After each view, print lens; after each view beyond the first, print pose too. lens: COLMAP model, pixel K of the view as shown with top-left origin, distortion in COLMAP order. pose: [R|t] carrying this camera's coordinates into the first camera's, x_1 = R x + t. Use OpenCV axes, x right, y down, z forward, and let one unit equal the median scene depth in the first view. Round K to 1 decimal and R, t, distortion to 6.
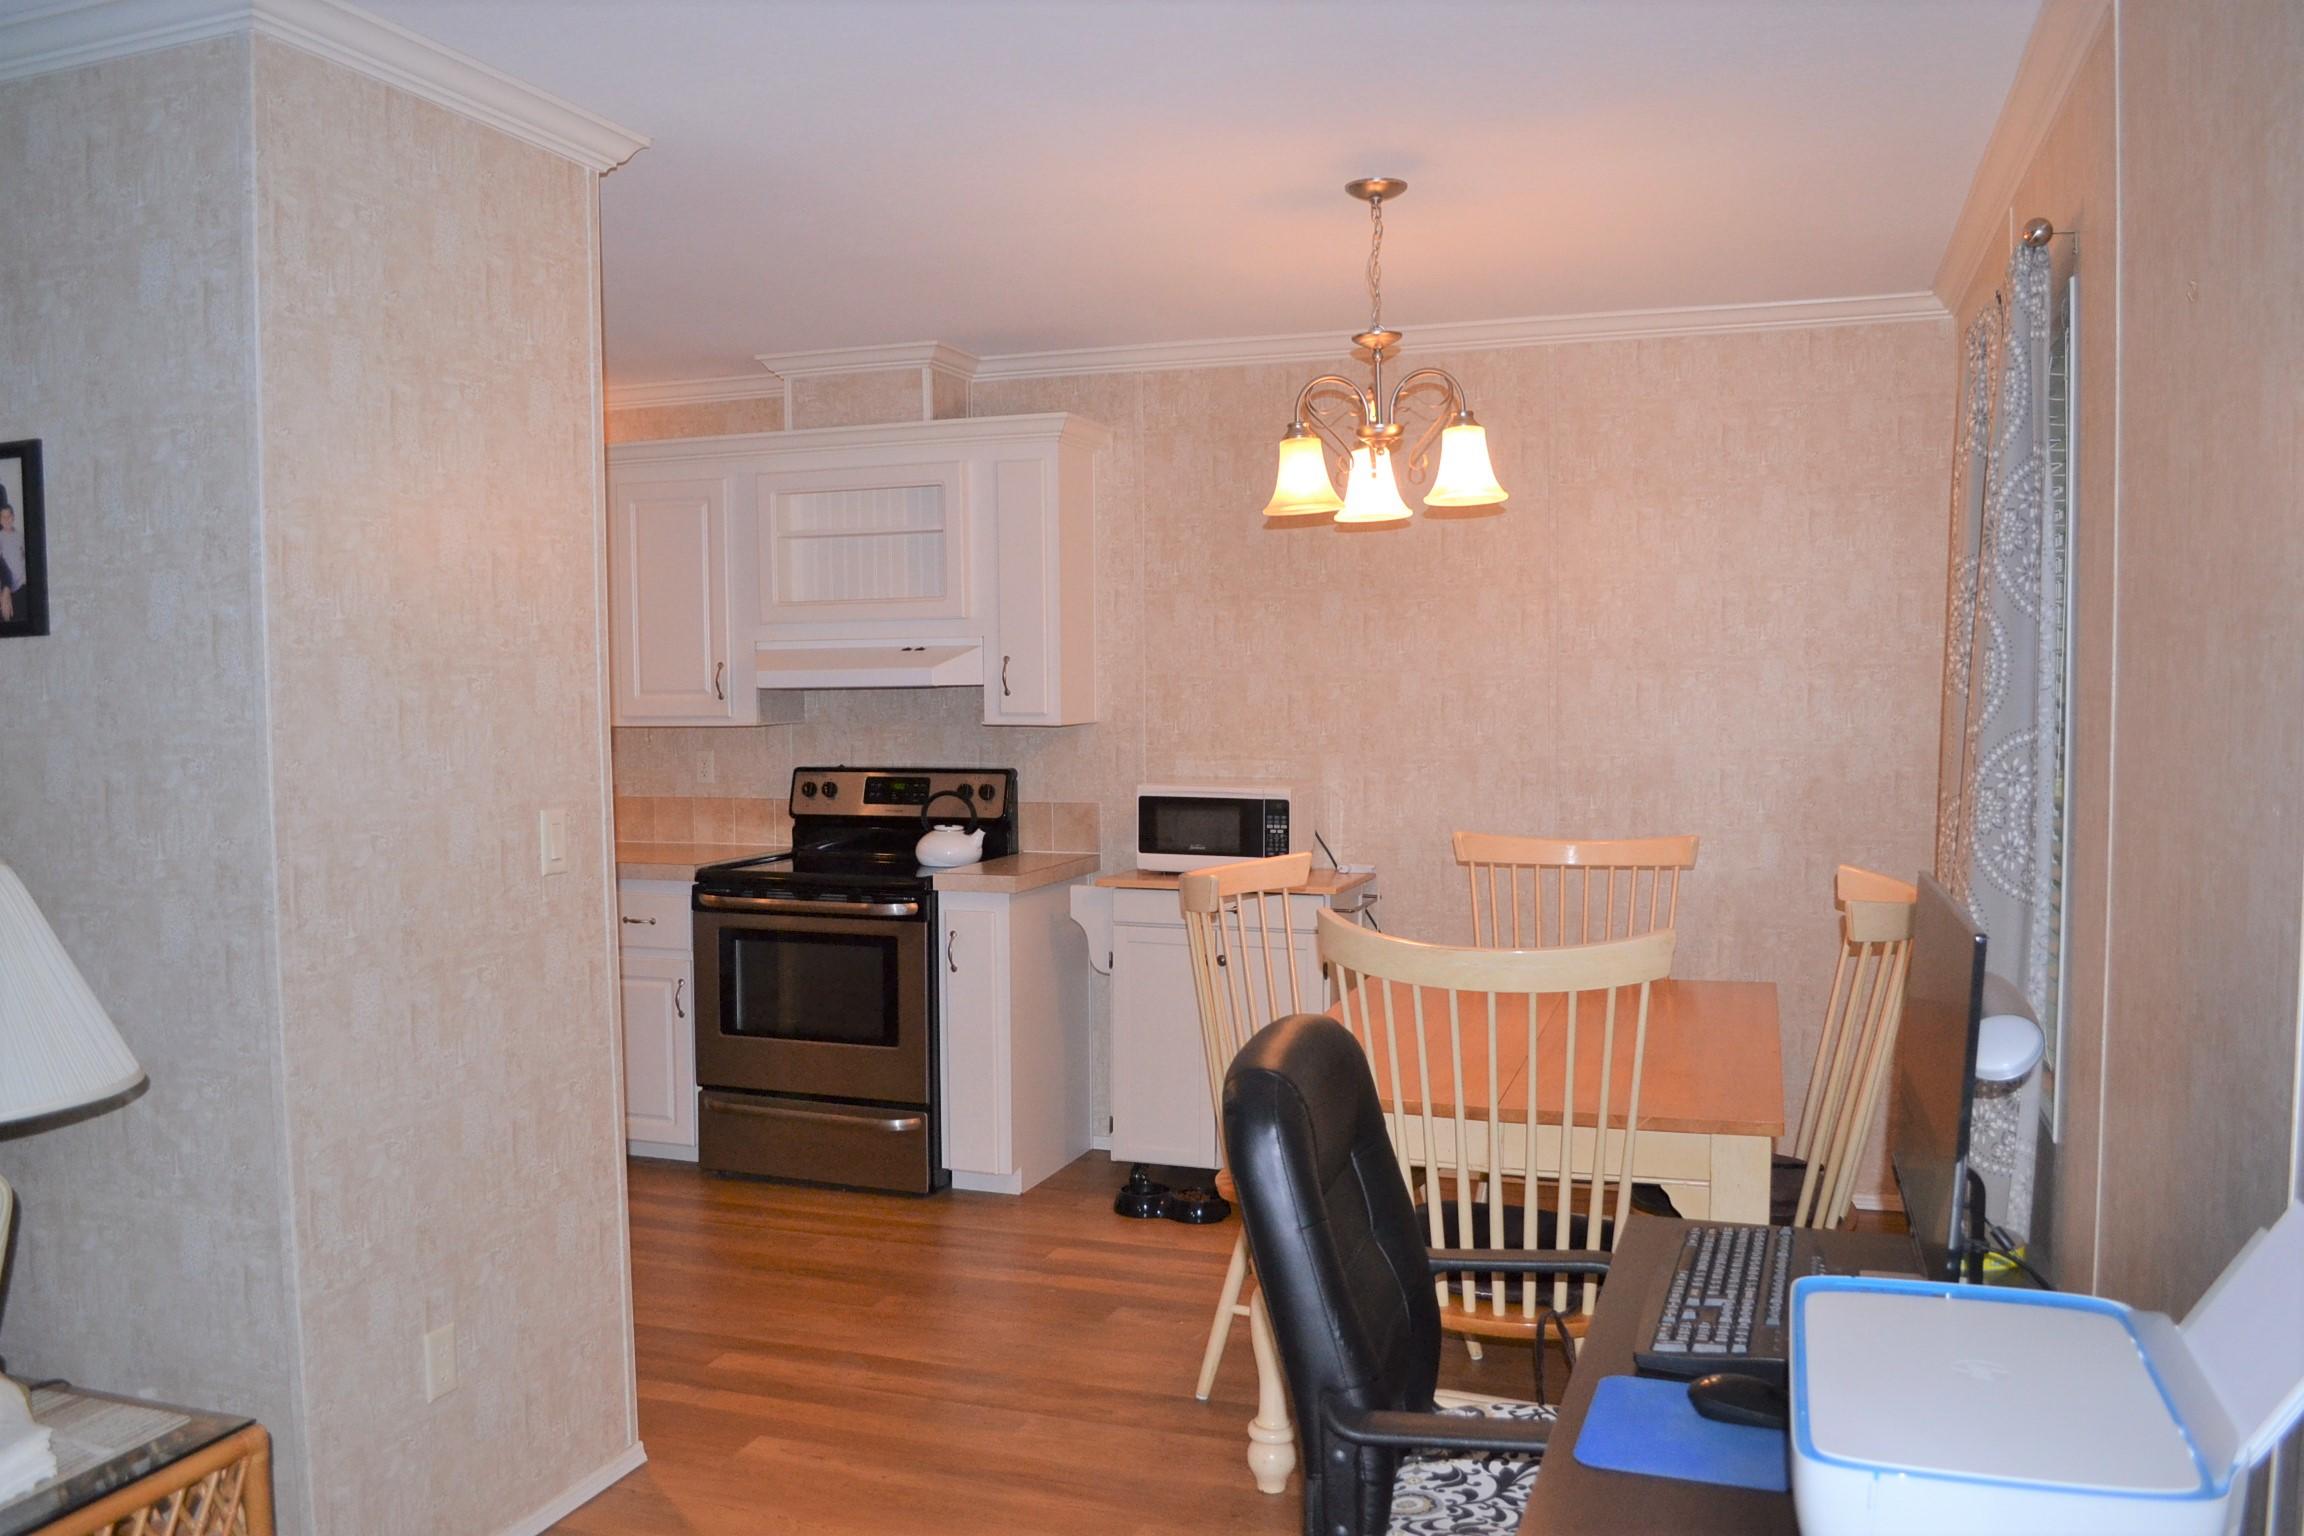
lens RADIAL K [[1849.6, 0, 1152.6], [0, 1849.6, 763.5], [0, 0, 1]] dist [-0.082034, 0.009246]
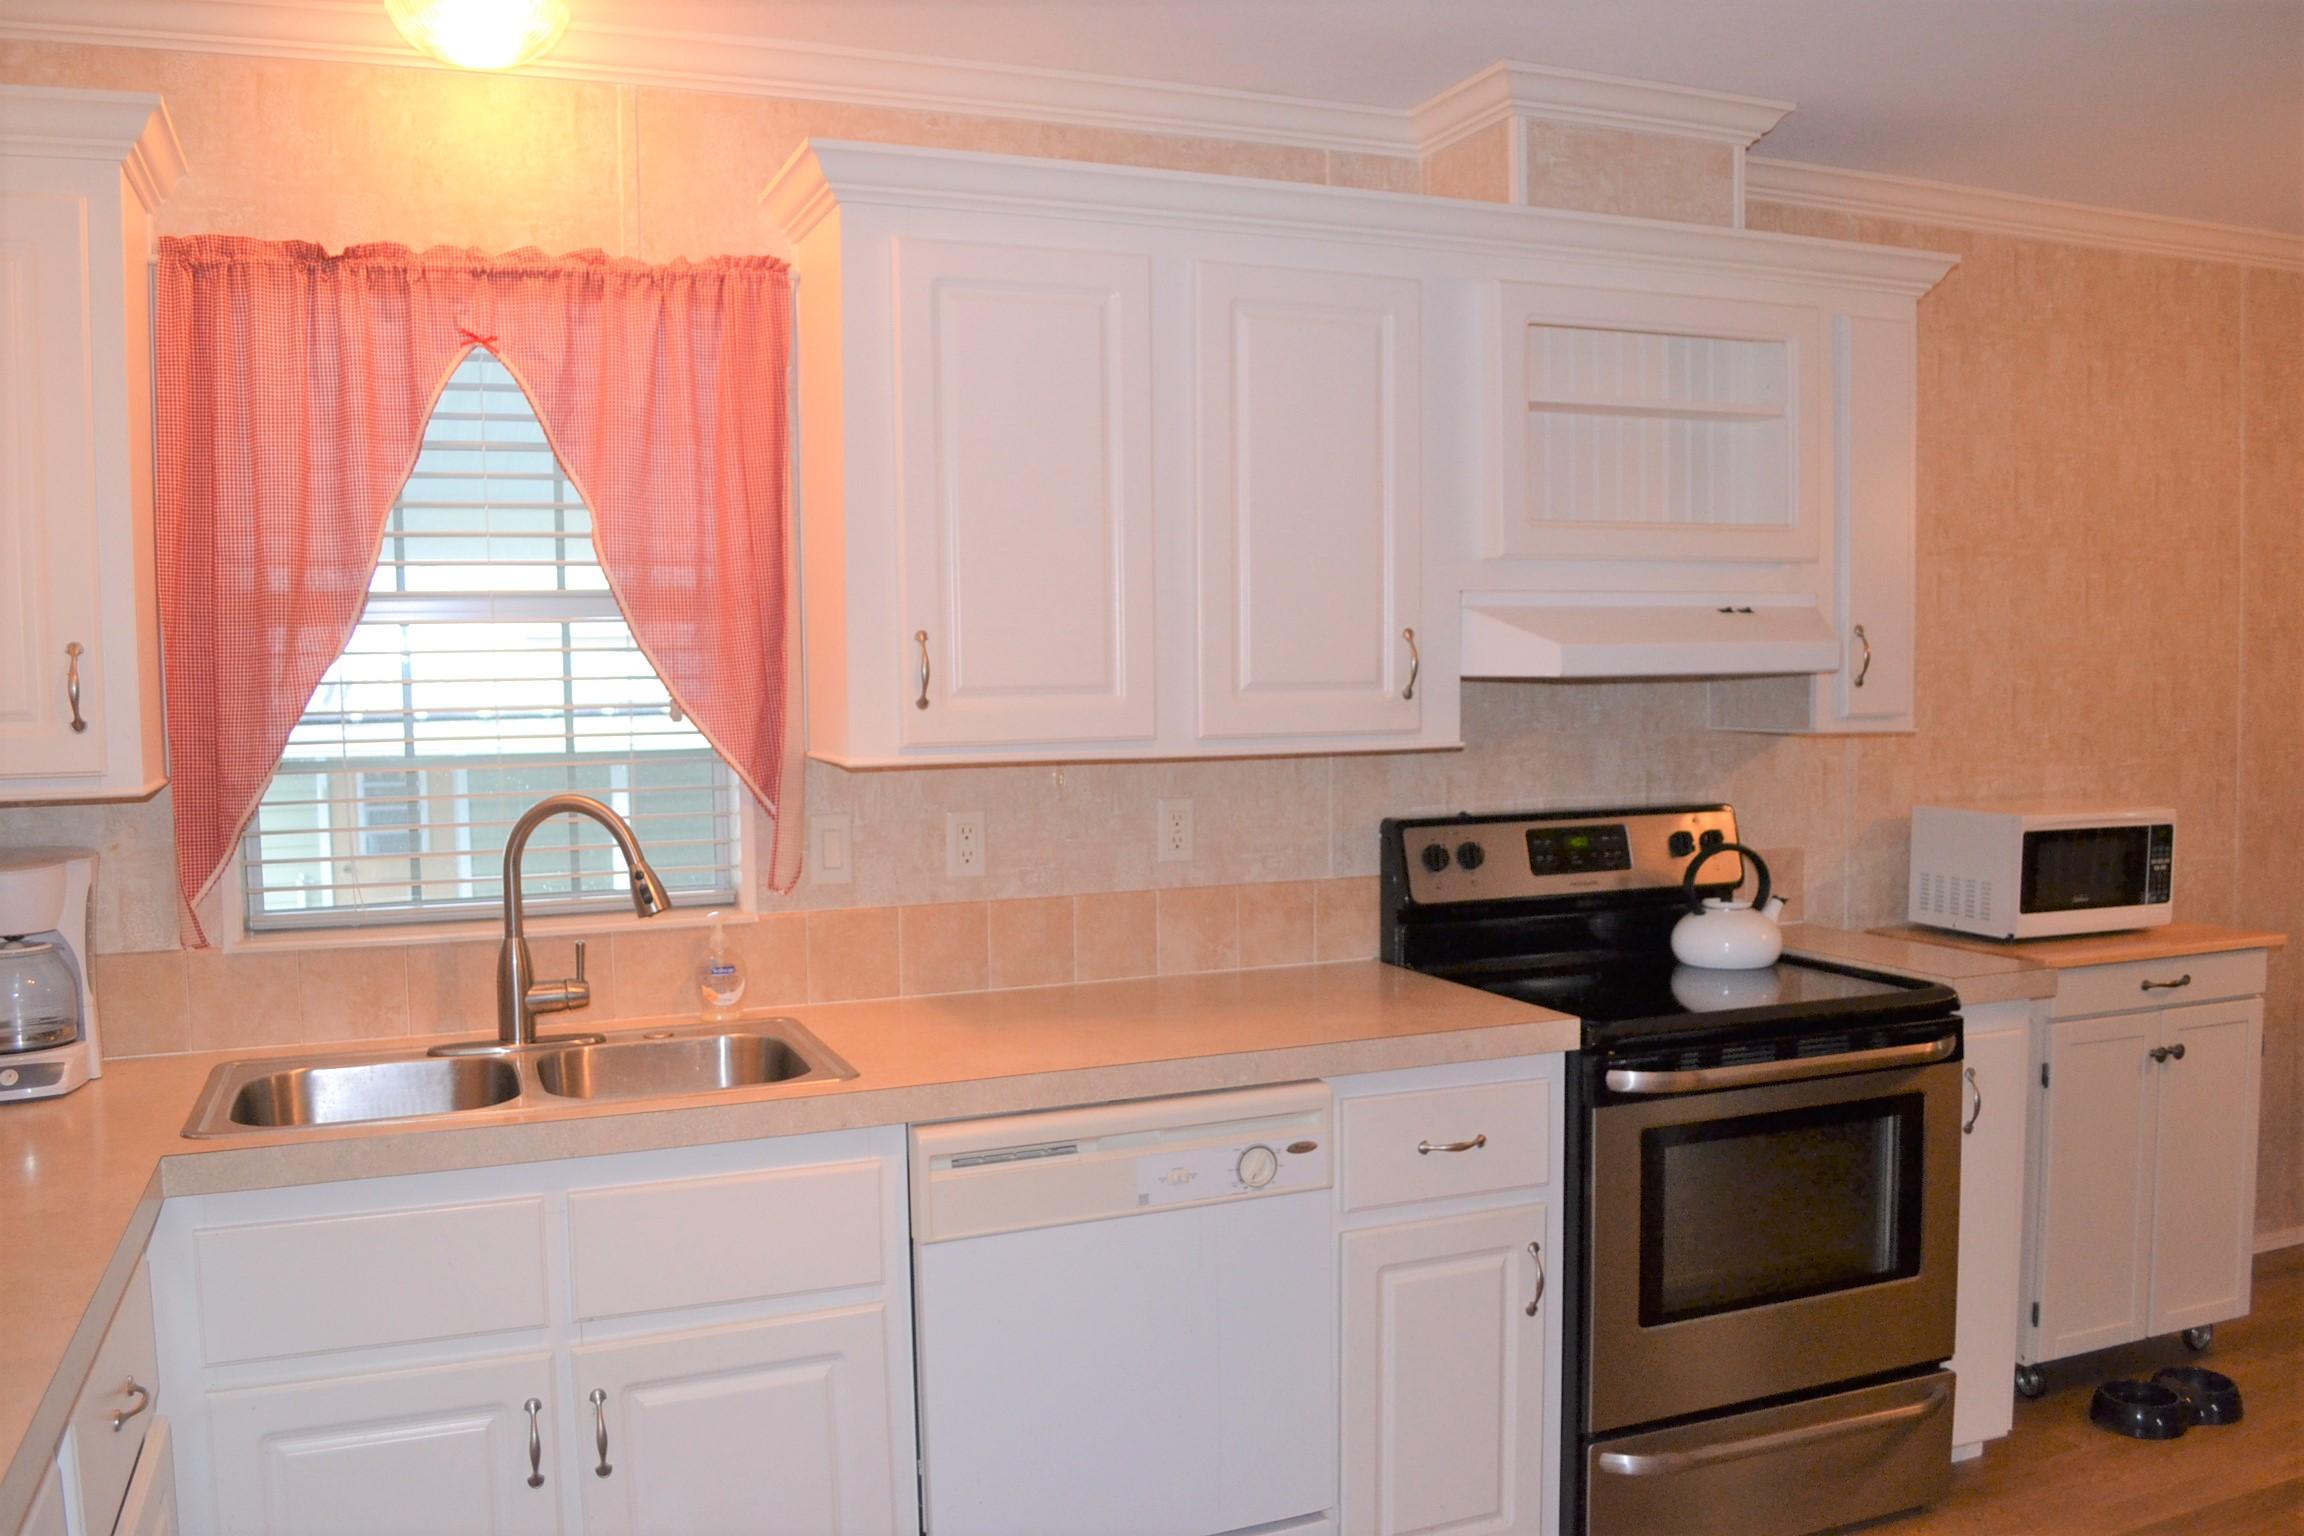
lens RADIAL K [[1849.6, 0, 1157.1], [0, 1849.6, 778.7], [0, 0, 1]] dist [-0.082034, 0.009246]
pose [[0.750620, -0.038698, 0.659600, -0.651957], [0.037831, 0.999163, 0.015568, -0.023160], [-0.659651, 0.013267, 0.751455, 0.663463]]
